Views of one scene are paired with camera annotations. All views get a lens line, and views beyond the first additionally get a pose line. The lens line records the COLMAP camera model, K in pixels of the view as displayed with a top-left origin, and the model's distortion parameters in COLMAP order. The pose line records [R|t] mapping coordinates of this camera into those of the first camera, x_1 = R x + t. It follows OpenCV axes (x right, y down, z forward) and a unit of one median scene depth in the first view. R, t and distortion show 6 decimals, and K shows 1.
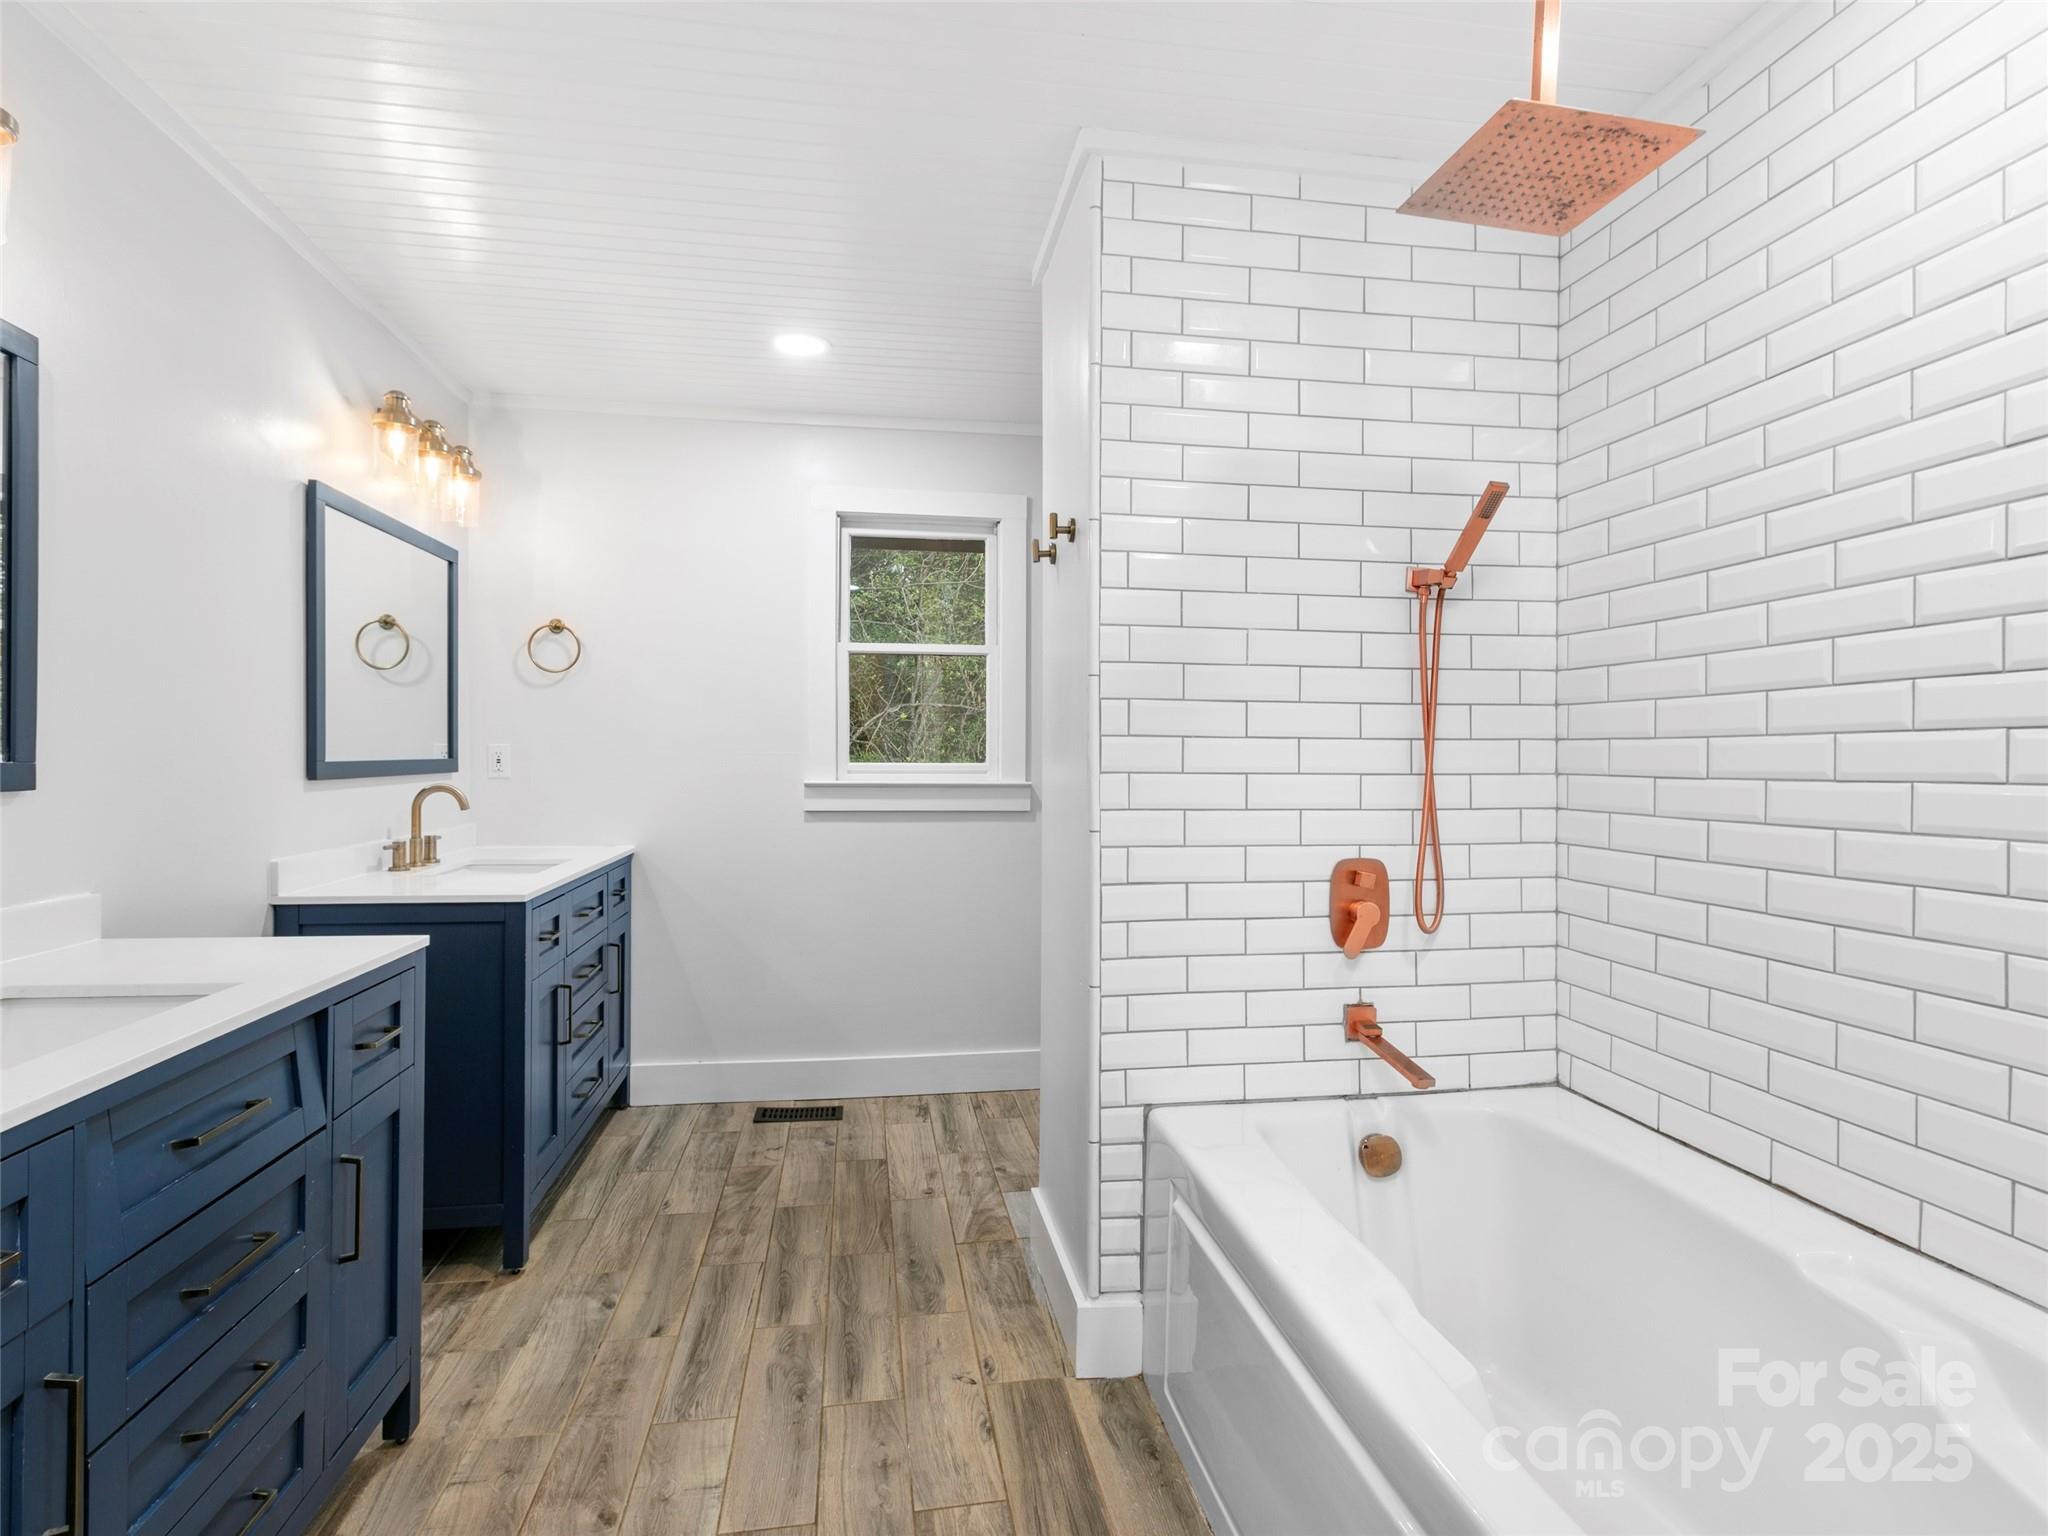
lens RADIAL K [[1044.6, 0, 1021.9], [0, 1044.6, 773.9], [0, 0, 1]] dist [0.001395, 0.000245]
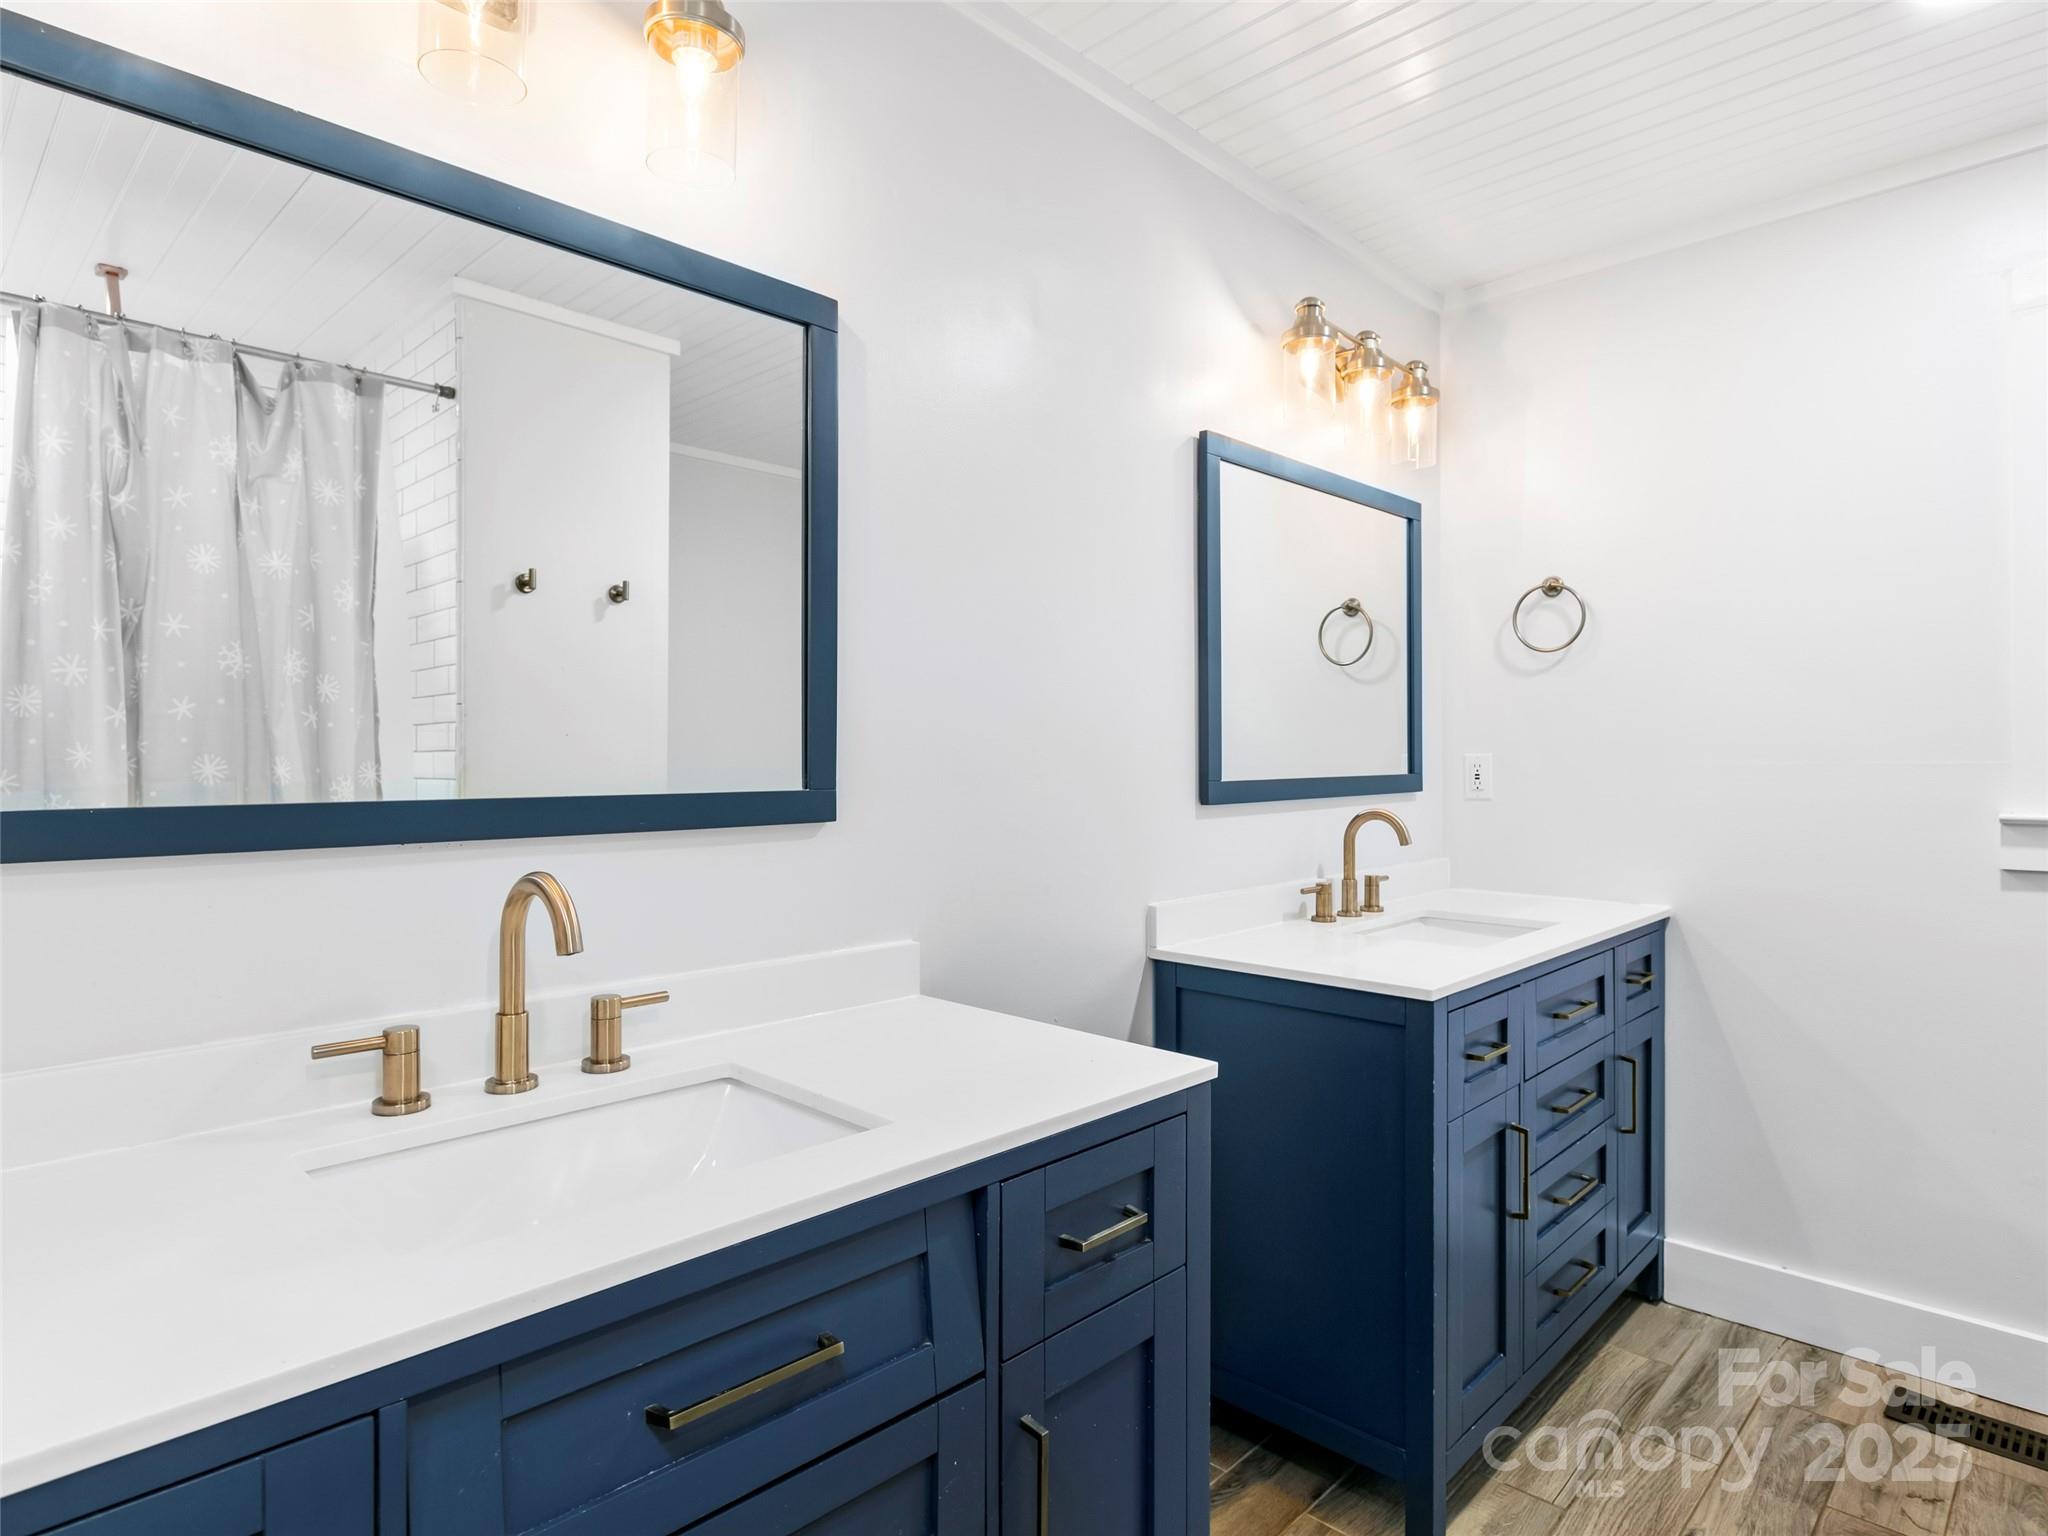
lens RADIAL K [[1148.5, 0, 1027.8], [0, 1148.5, 764.2], [0, 0, 1]] dist [-0.003392, -0.000885]
pose [[0.602015, -0.006147, -0.798461, -0.043039], [-0.005362, 0.999917, -0.011741, -0.010861], [0.798467, 0.011350, 0.601932, 0.275712]]
